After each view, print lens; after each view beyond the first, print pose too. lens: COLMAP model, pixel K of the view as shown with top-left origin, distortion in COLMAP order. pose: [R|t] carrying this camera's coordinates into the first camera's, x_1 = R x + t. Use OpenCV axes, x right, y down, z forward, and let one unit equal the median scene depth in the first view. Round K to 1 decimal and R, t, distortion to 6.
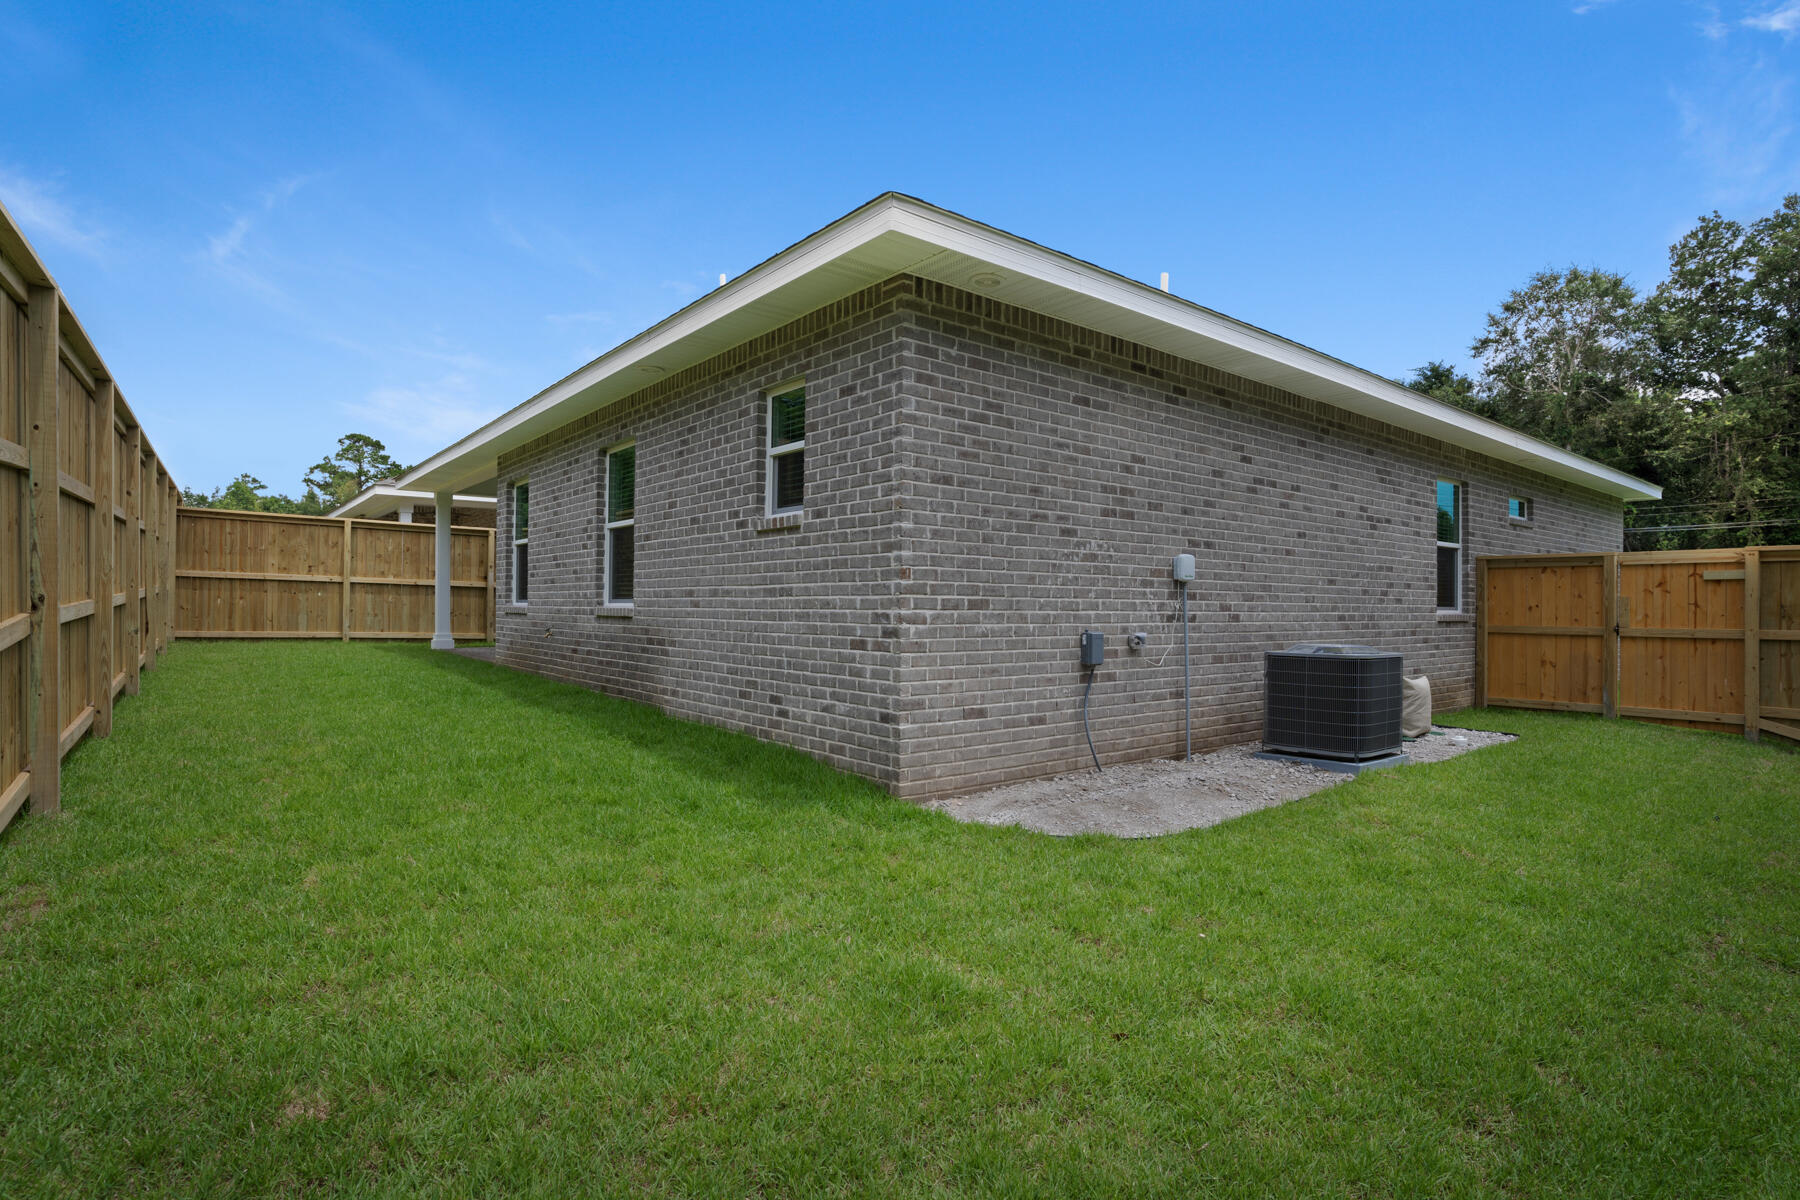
lens RADIAL K [[930.2, 0, 900.0], [0, 930.2, 600.0], [0, 0, 1]] dist [-0.068967, 0.033924]
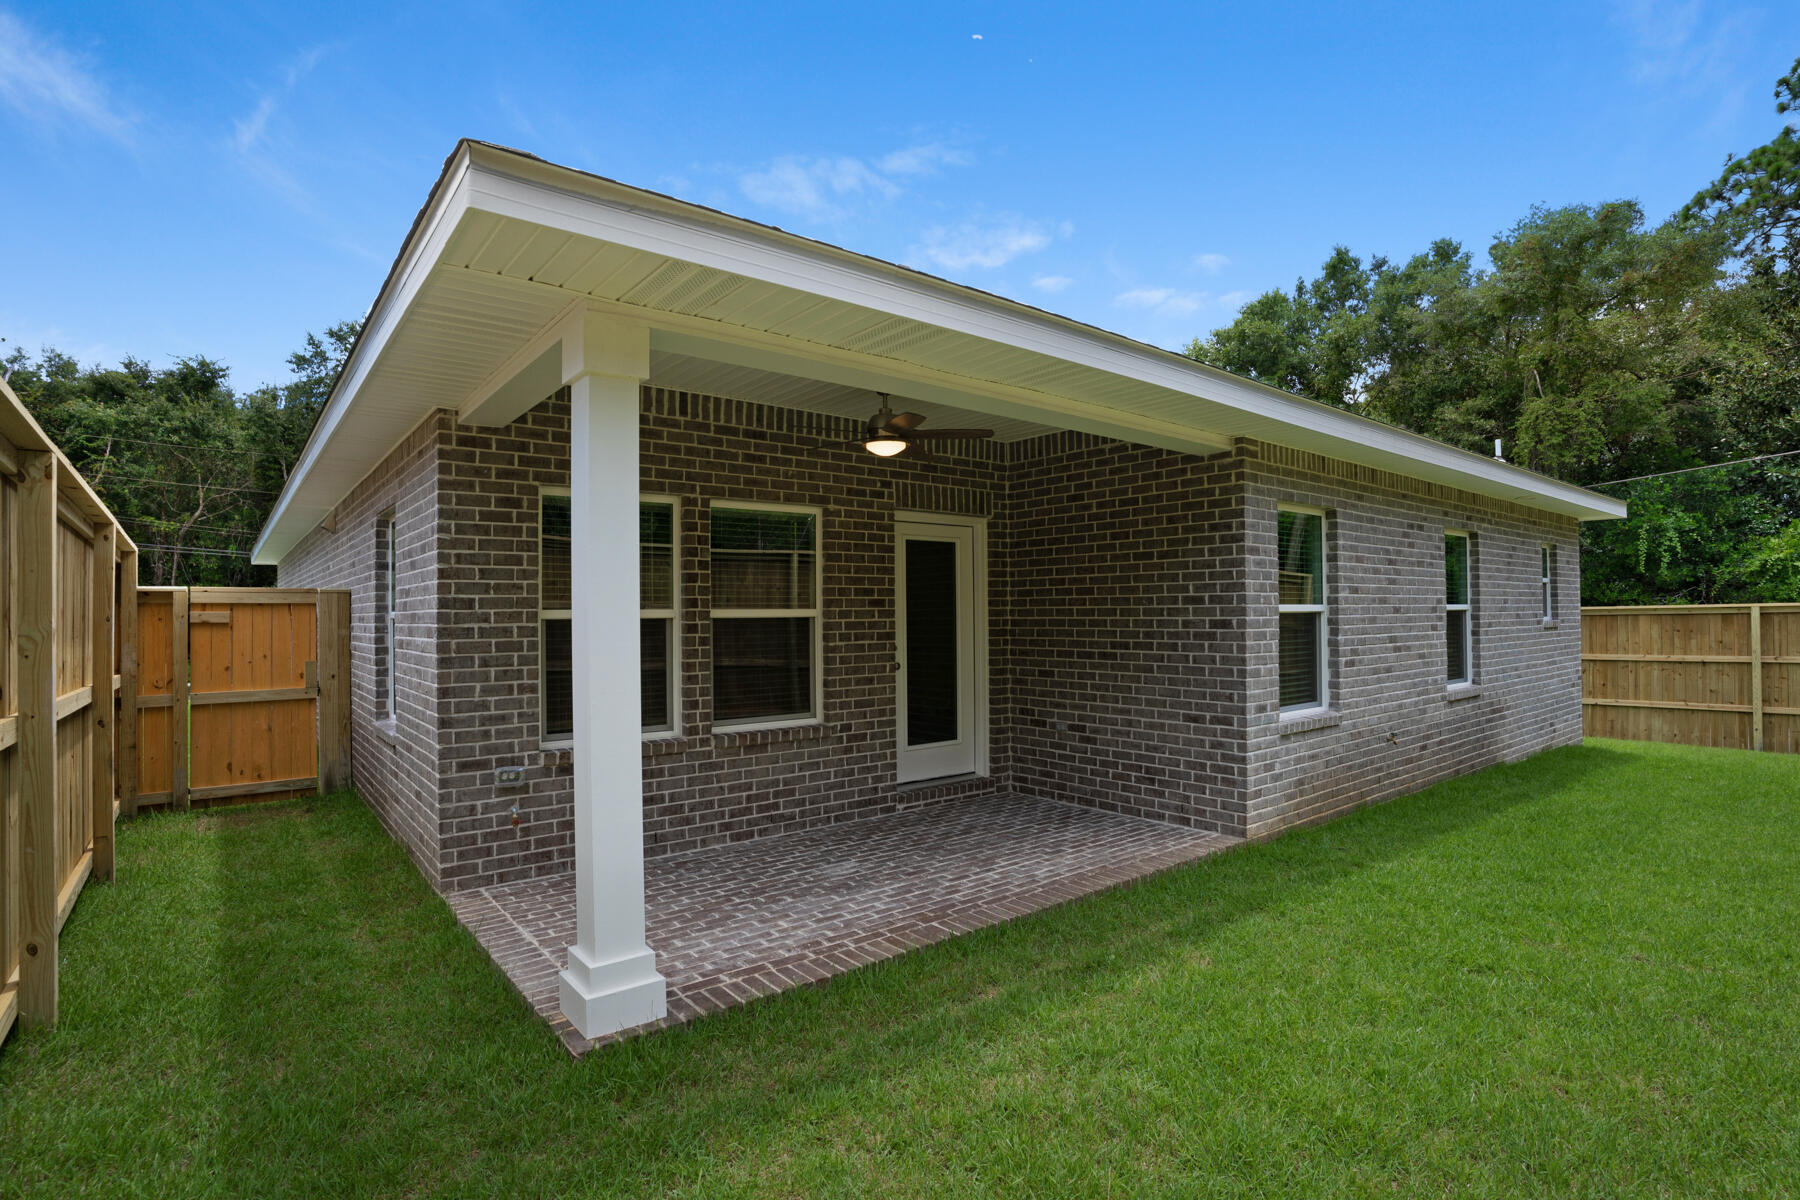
lens RADIAL K [[877.3, 0, 900.0], [0, 877.3, 600.0], [0, 0, 1]] dist [-0.087591, 0.039081]
pose [[-0.001533, 0.005461, 0.999984, -2.613126], [-0.001058, 0.999985, -0.005463, -0.177949], [-0.999998, -0.001066, -0.001527, 3.388006]]
